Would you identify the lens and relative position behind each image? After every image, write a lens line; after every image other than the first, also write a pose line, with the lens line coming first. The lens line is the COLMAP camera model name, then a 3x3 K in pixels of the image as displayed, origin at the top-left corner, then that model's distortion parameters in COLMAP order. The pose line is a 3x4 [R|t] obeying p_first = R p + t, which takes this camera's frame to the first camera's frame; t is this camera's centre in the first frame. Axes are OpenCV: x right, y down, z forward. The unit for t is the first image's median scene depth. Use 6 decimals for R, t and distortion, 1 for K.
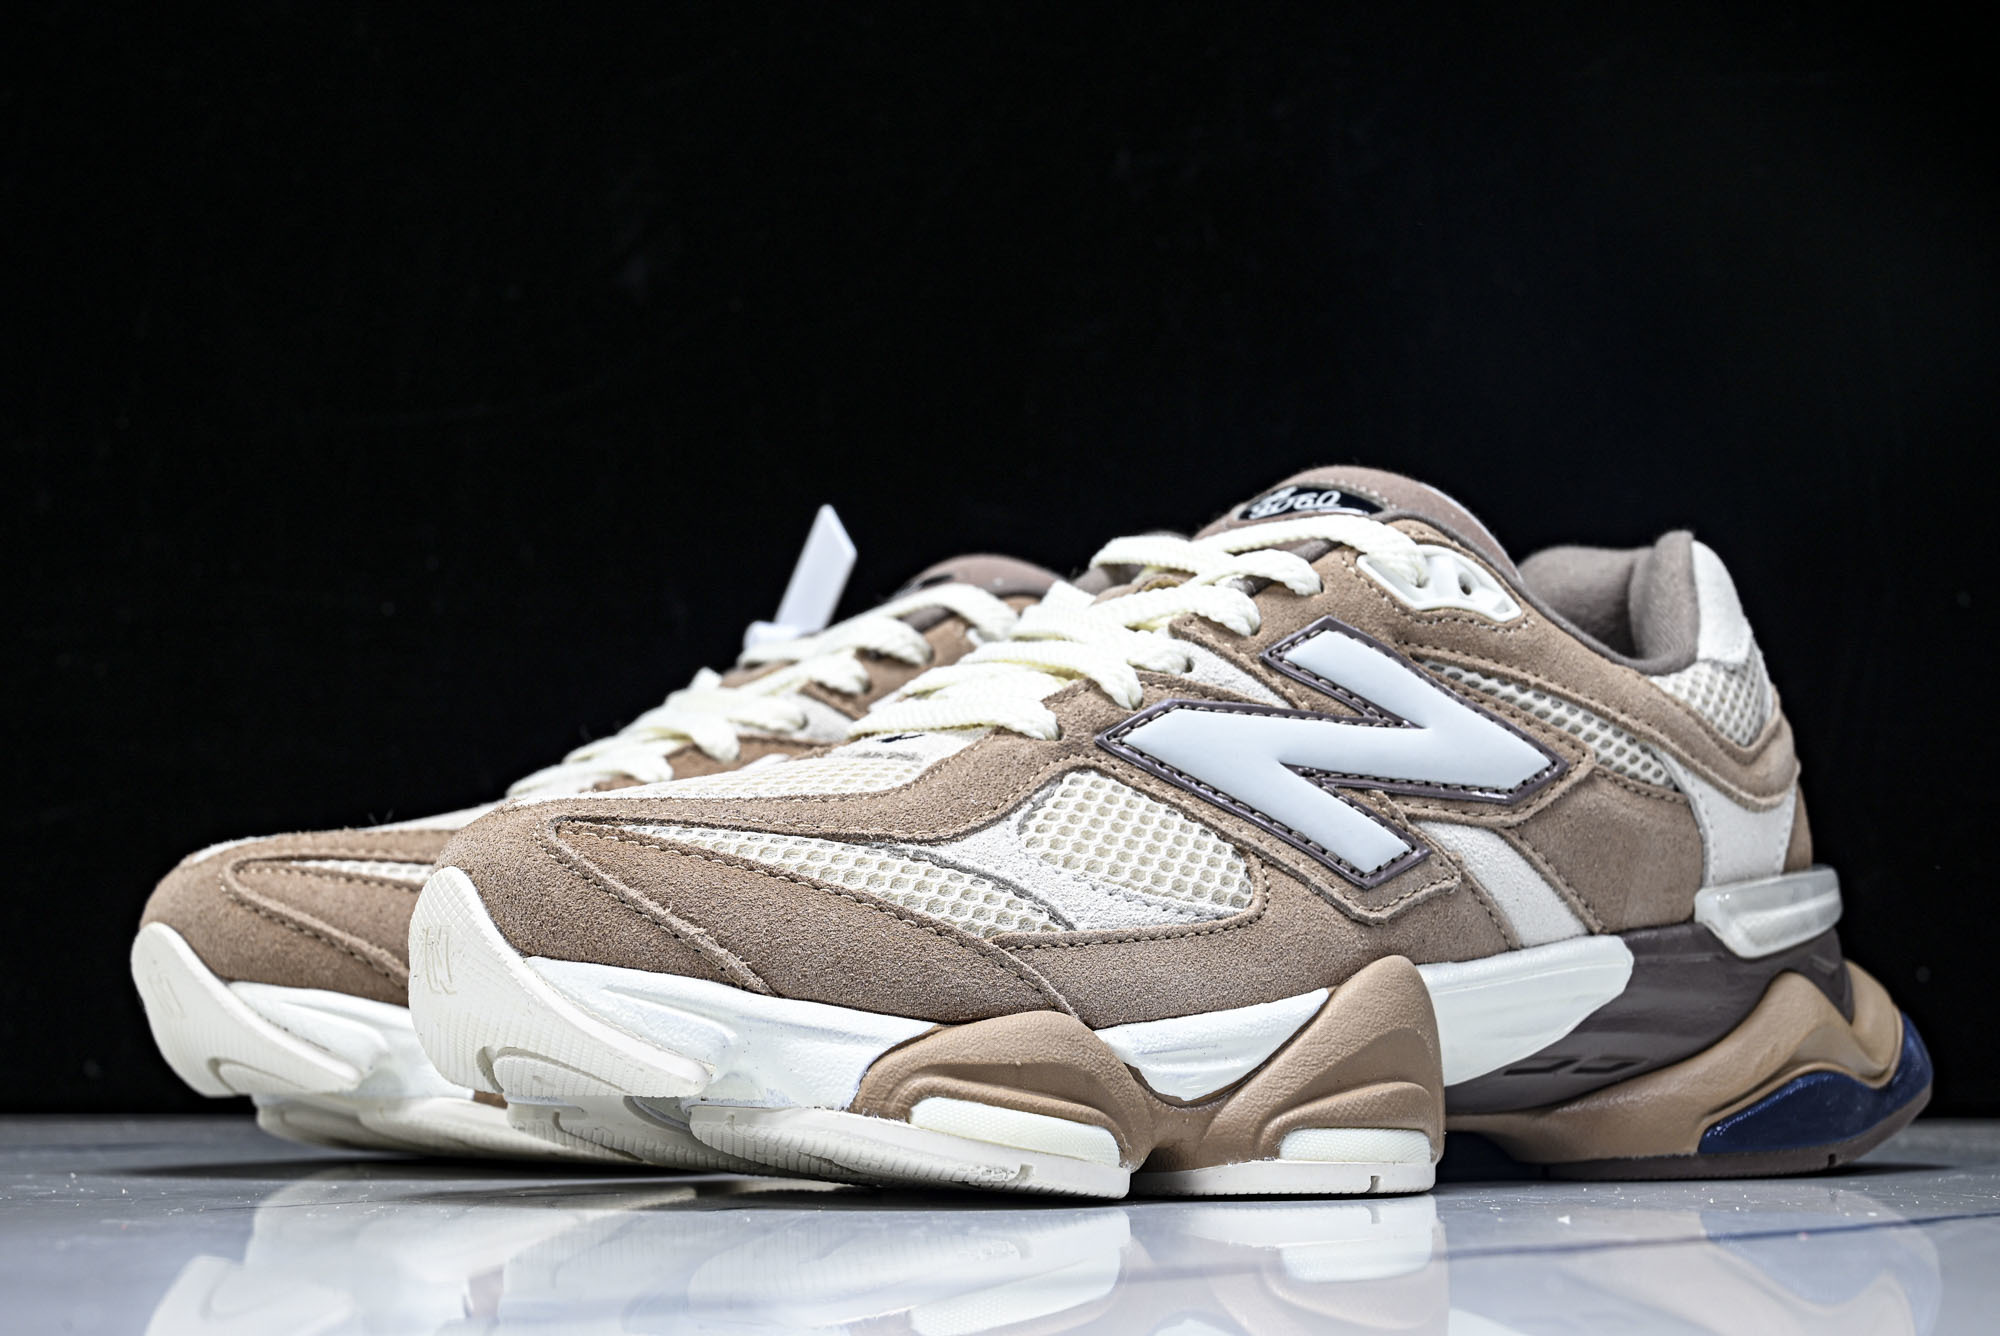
lens RADIAL K [[3157.5, 0, 1000.0], [0, 3157.5, 668.0], [0, 0, 1]] dist [0.000698, -0.009707]
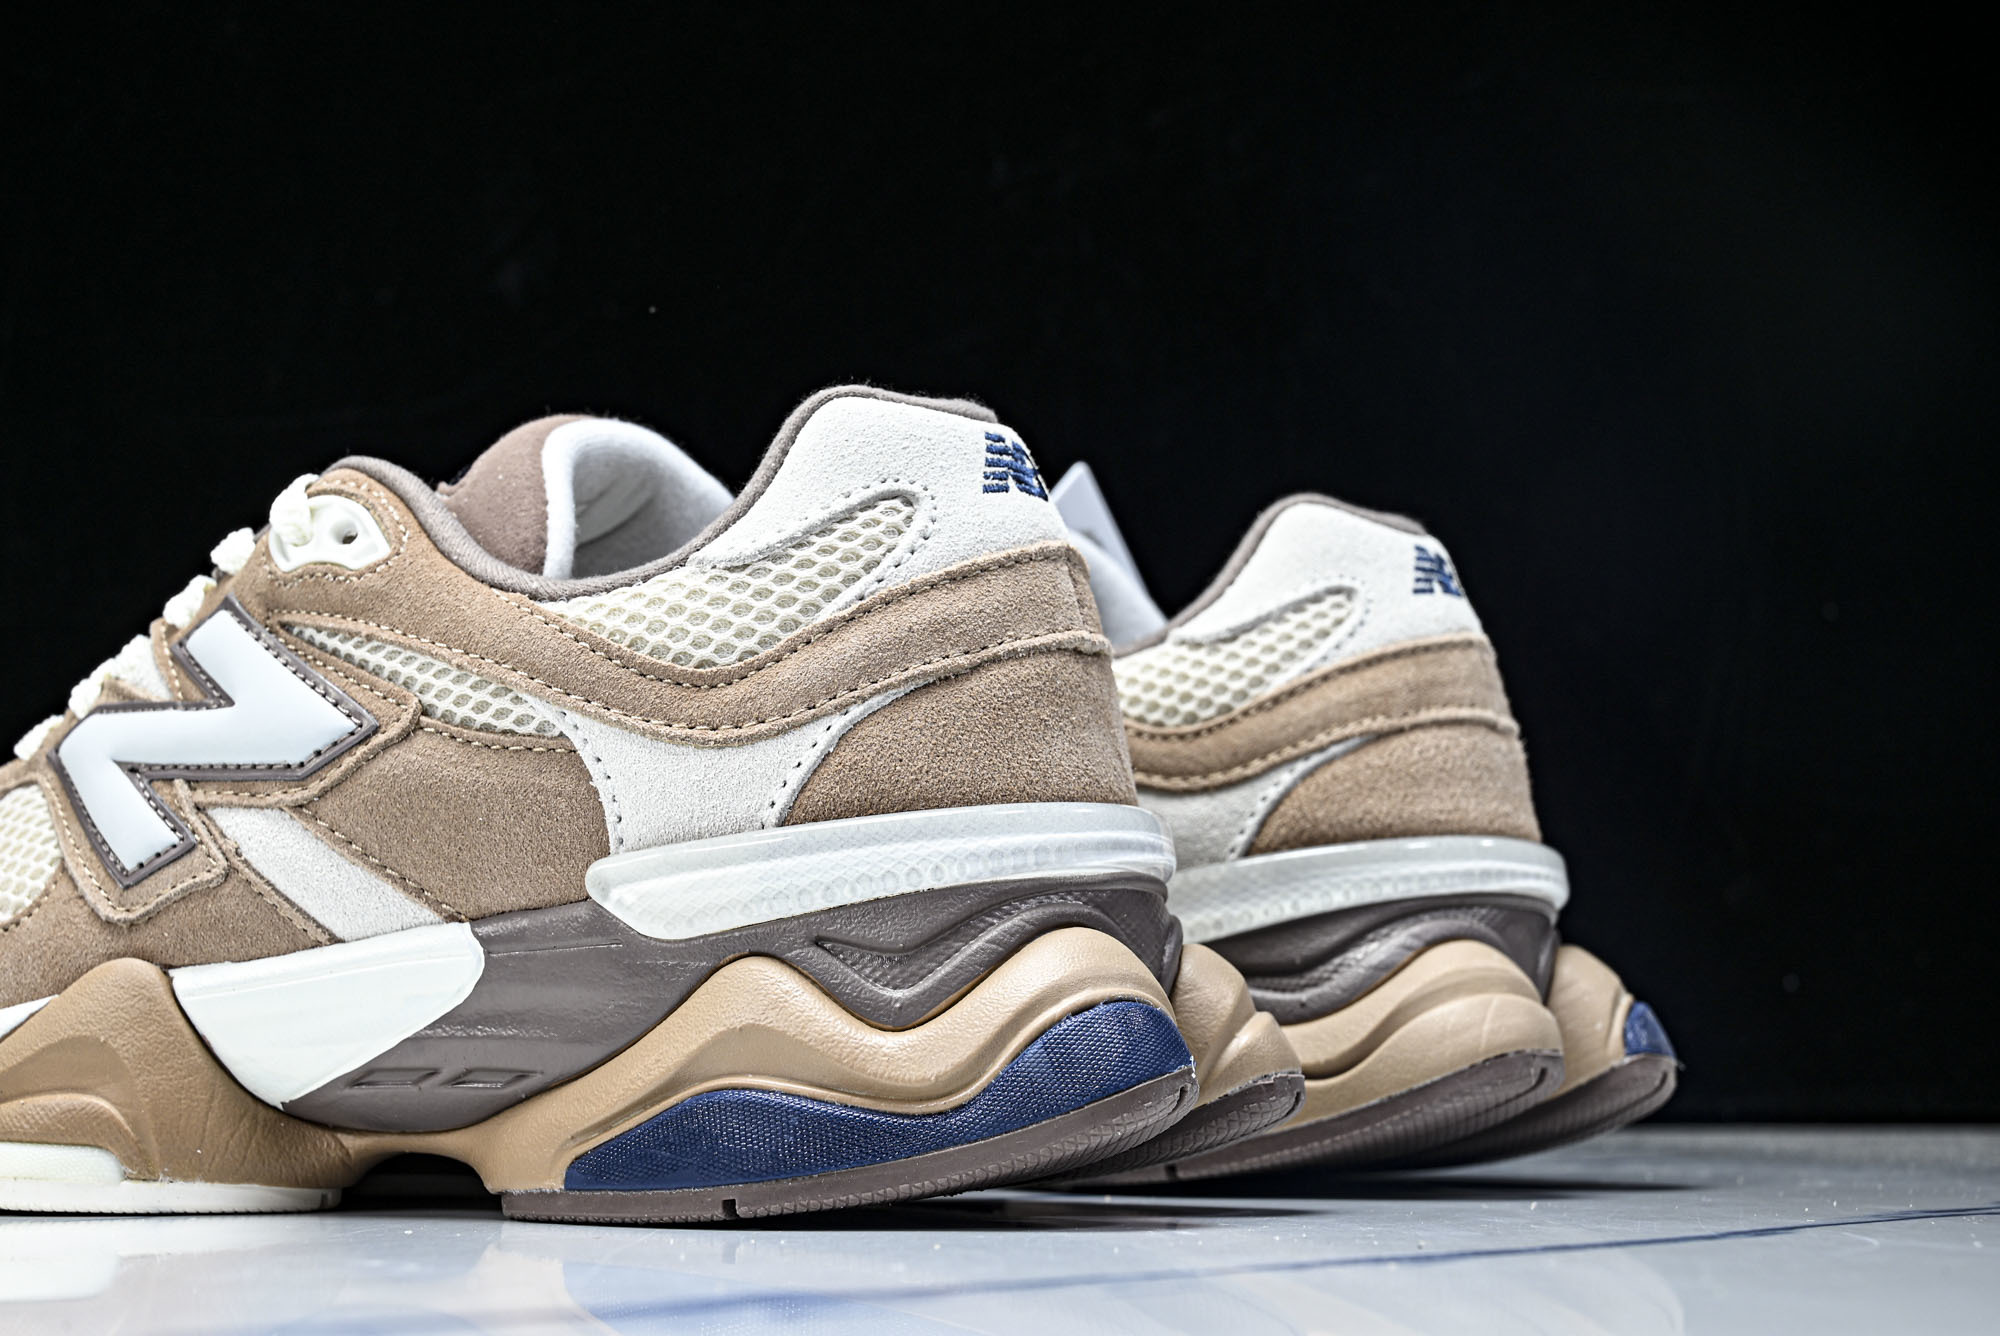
lens RADIAL K [[3157.5, 0, 1000.0], [0, 3157.5, 668.0], [0, 0, 1]] dist [0.000698, -0.009707]
pose [[0.469840, -0.109748, -0.875903, 1.034123], [0.105781, 0.992091, -0.067565, 0.092962], [0.876391, -0.060909, 0.477733, 0.759512]]
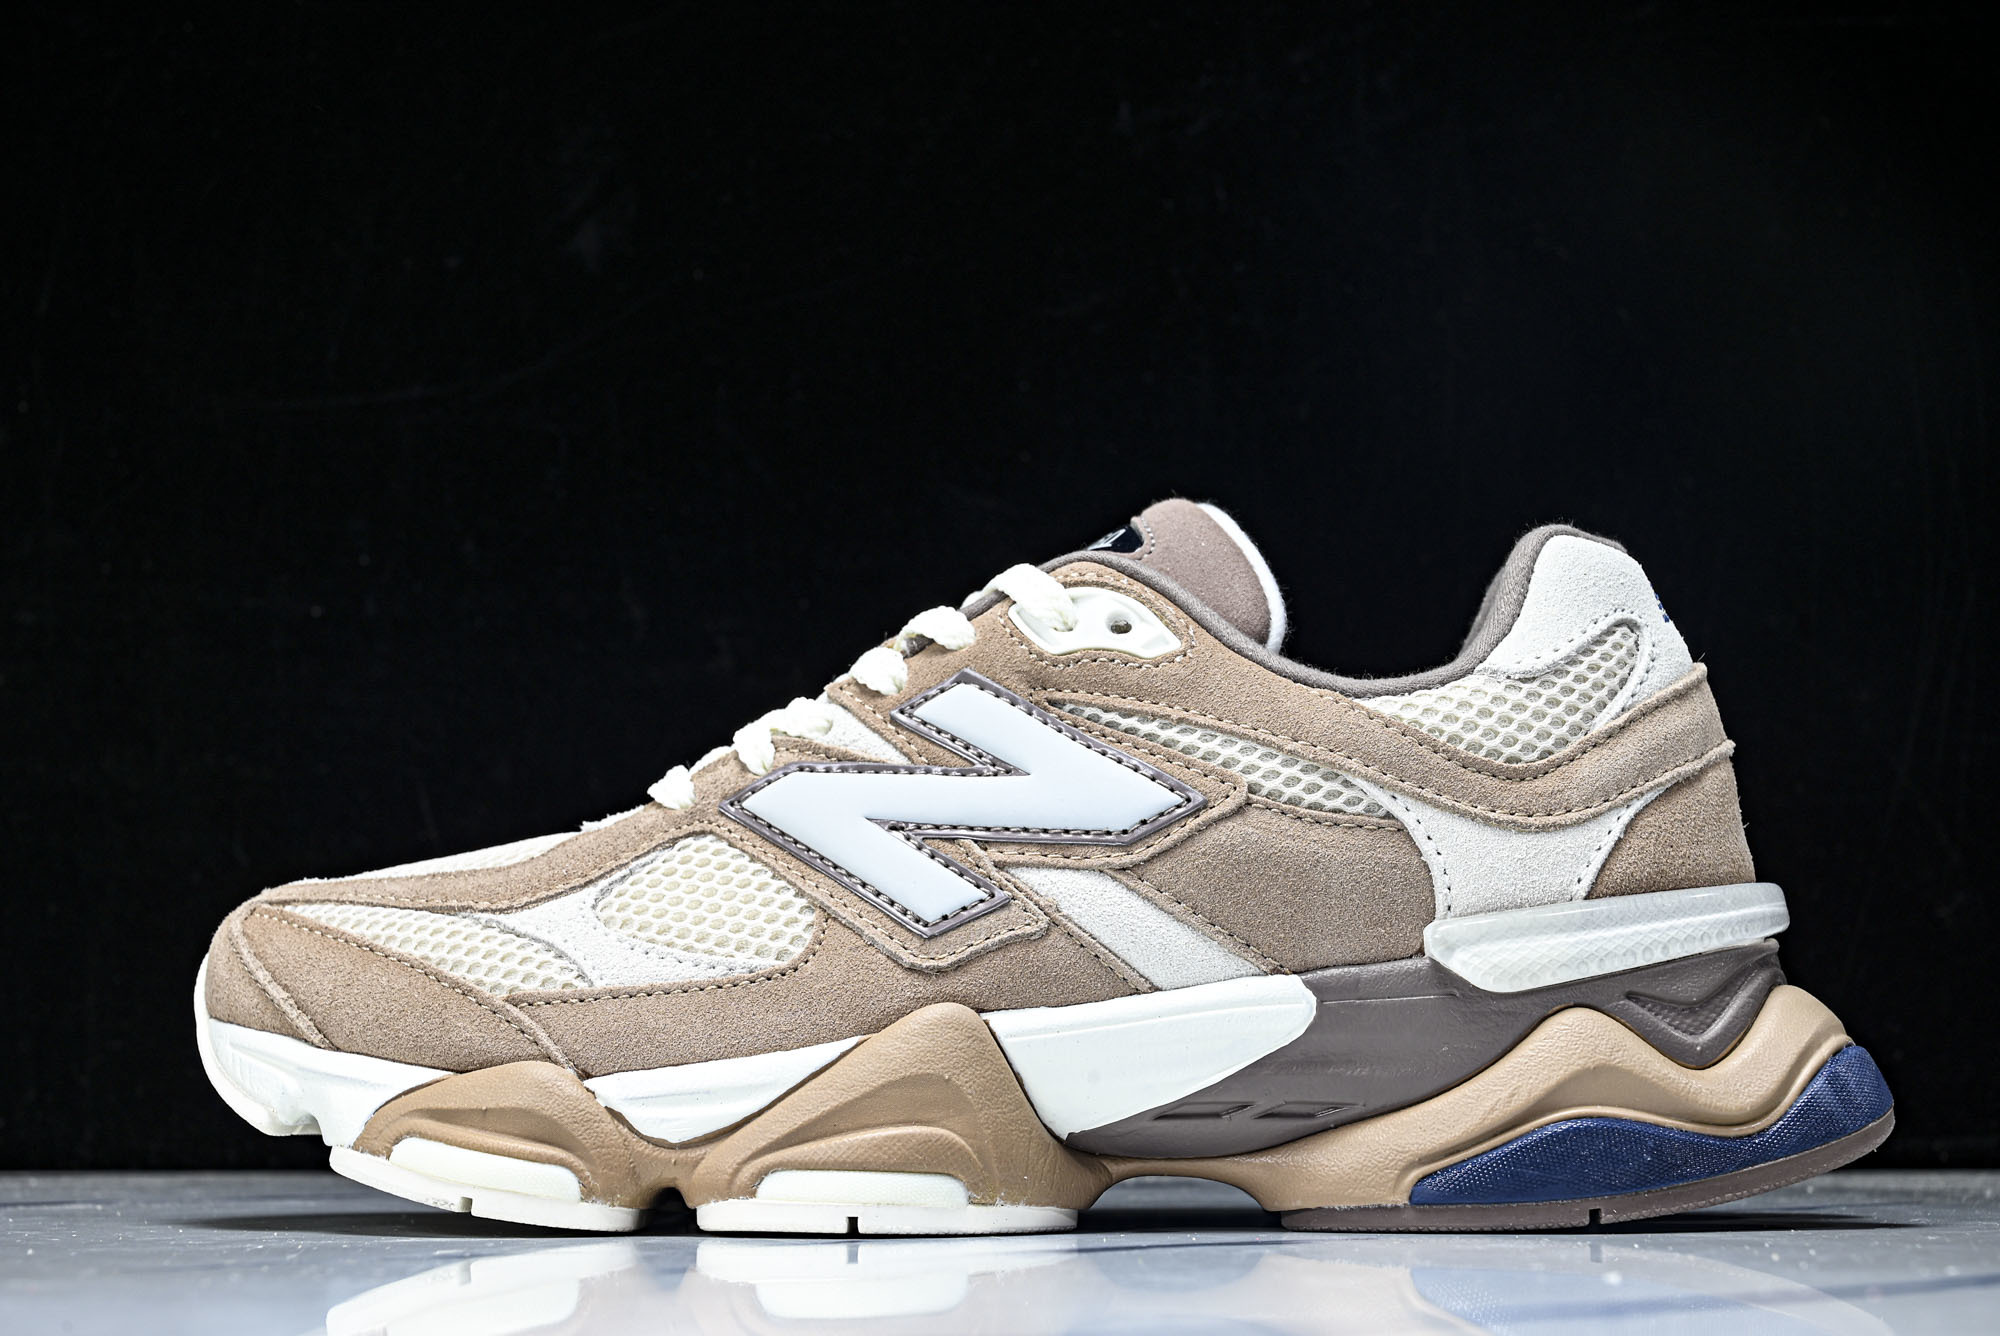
lens RADIAL K [[3481.3, 0, 1000.0], [0, 3481.3, 668.0], [0, 0, 1]] dist [-0.007175, -0.000486]
pose [[0.784953, -0.075185, -0.614976, 0.810729], [0.076772, 0.996763, -0.023869, 0.011059], [0.614780, -0.028477, 0.788185, 0.122398]]
